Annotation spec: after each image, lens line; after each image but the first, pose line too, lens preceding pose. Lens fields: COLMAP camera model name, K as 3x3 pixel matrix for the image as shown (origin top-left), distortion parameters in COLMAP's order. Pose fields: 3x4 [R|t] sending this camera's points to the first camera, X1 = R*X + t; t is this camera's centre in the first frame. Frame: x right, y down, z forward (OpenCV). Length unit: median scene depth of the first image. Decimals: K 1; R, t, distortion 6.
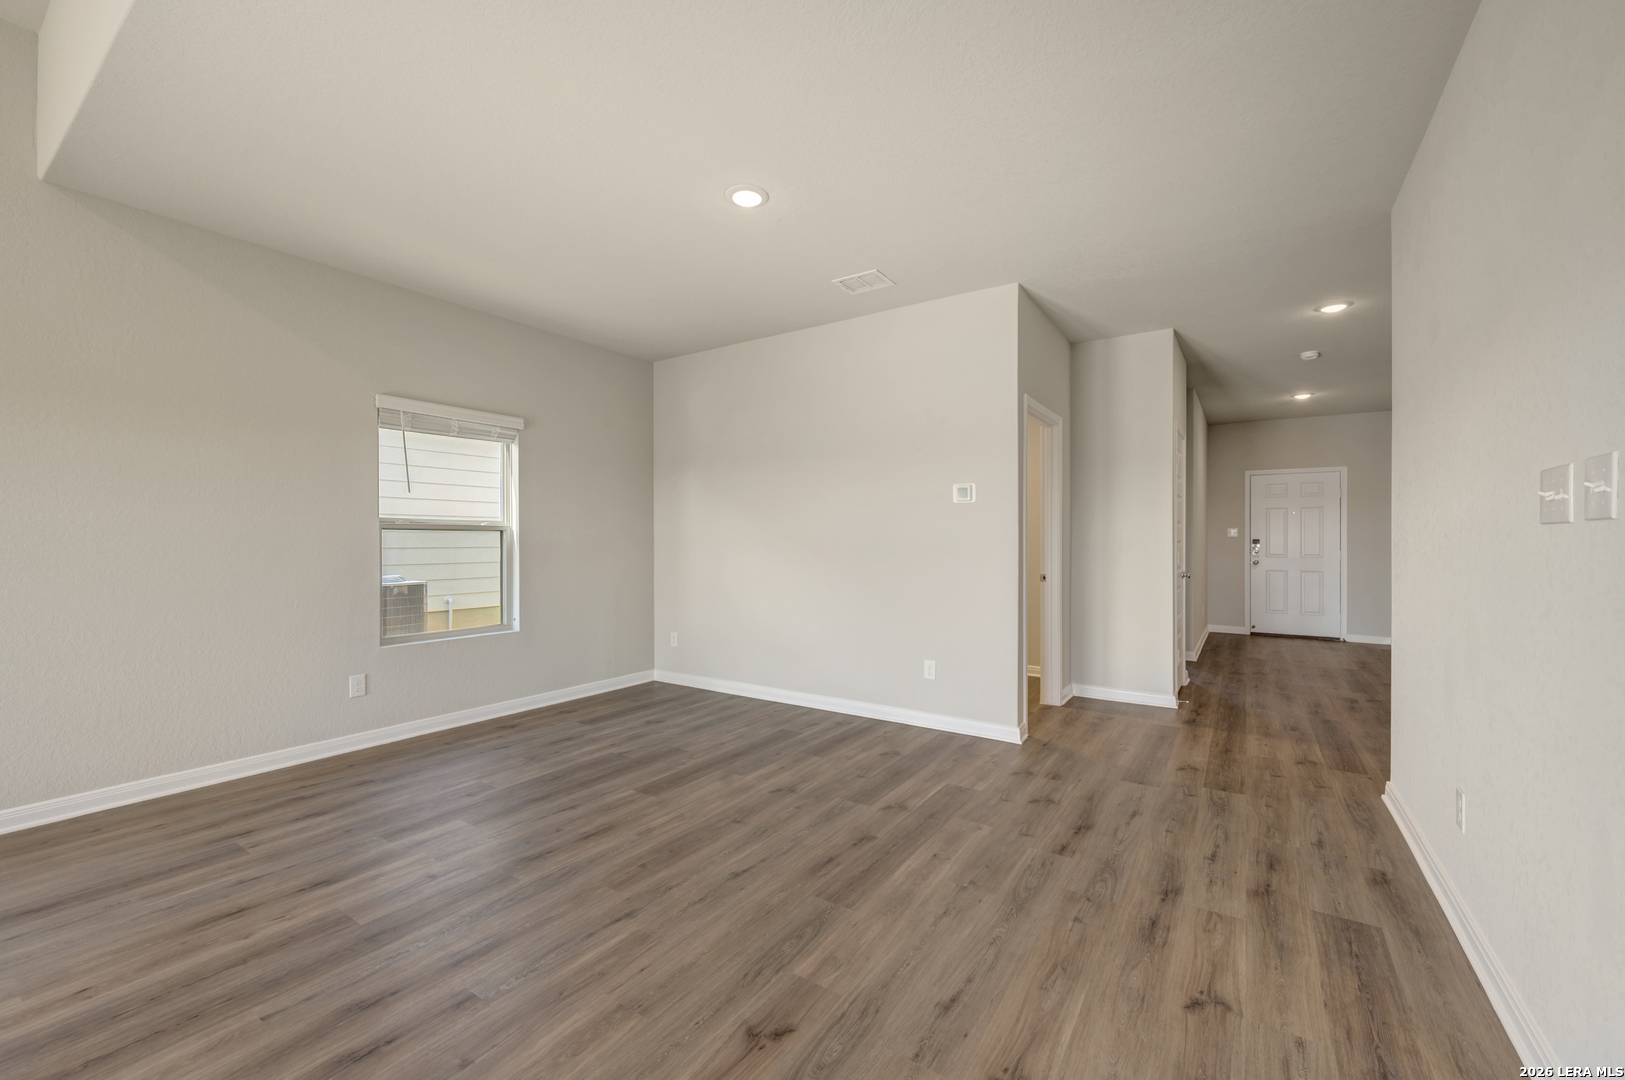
lens RADIAL K [[651.1, 0, 823.7], [0, 651.1, 539.7], [0, 0, 1]] dist [-0.009551, 0.003375]
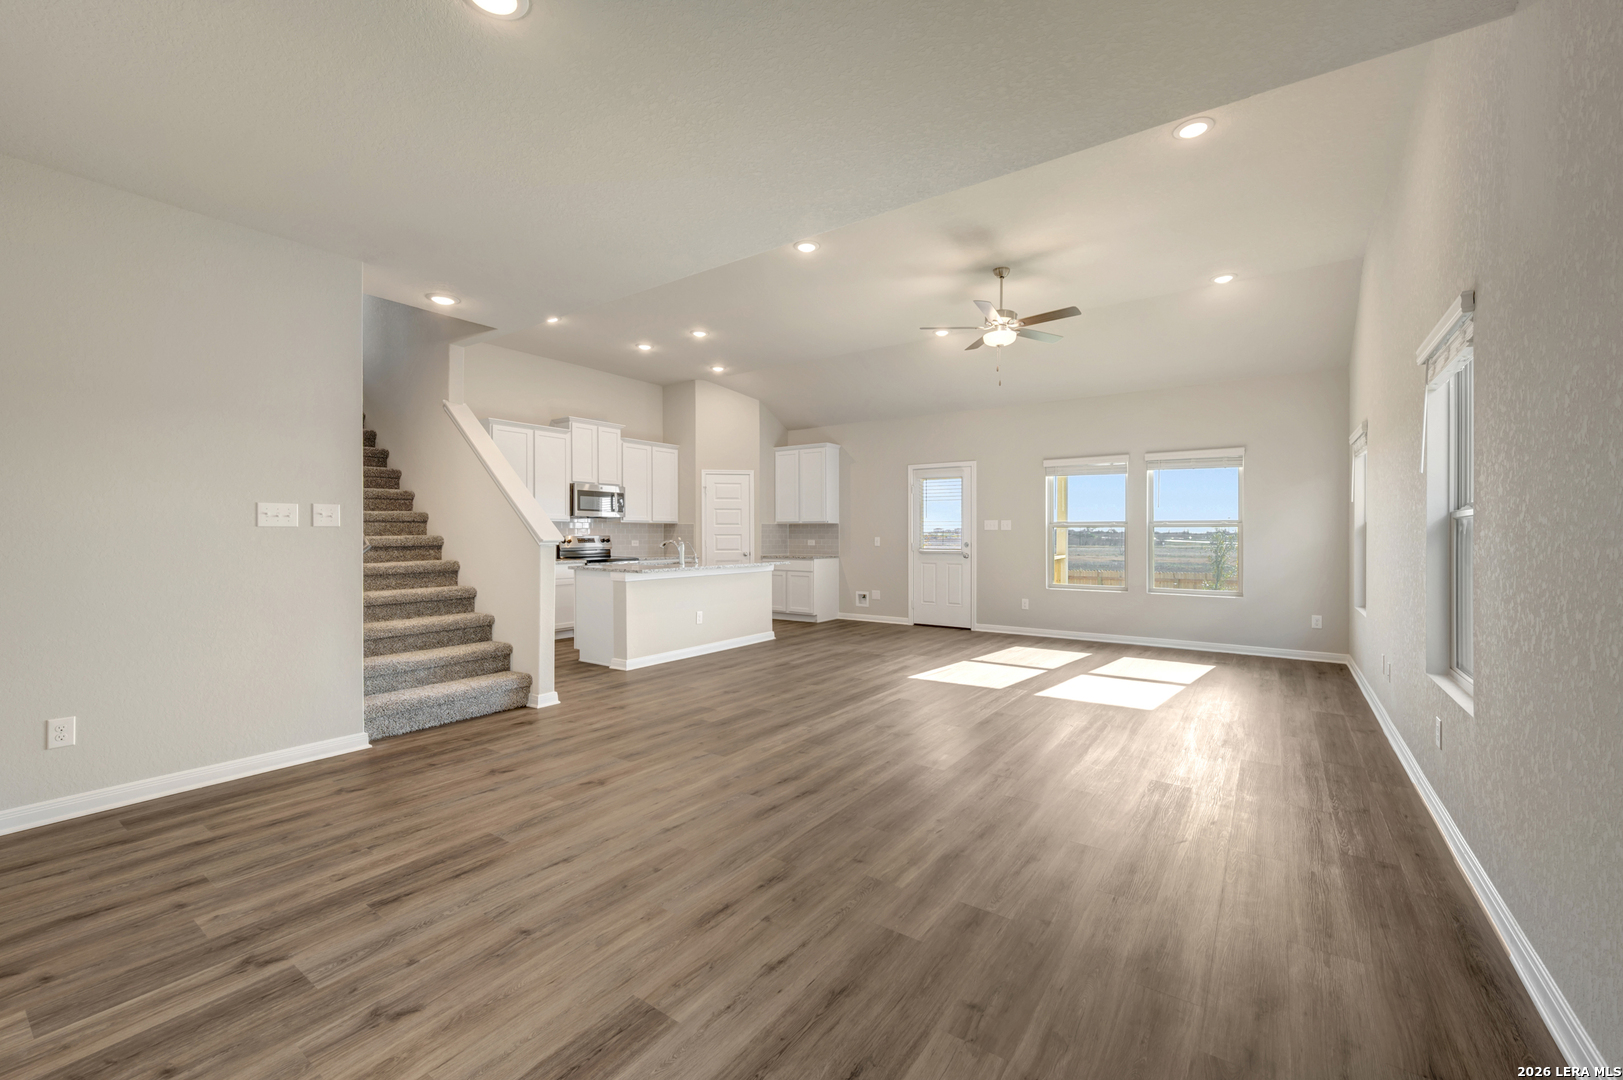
lens RADIAL K [[658.8, 0, 826.1], [0, 658.8, 533.5], [0, 0, 1]] dist [0.000555, 0.000142]
pose [[-0.999880, -0.002323, 0.015287, -0.550486], [-0.002336, 0.999997, -0.000810, -0.005994], [-0.015285, -0.000845, -0.999883, 1.998343]]
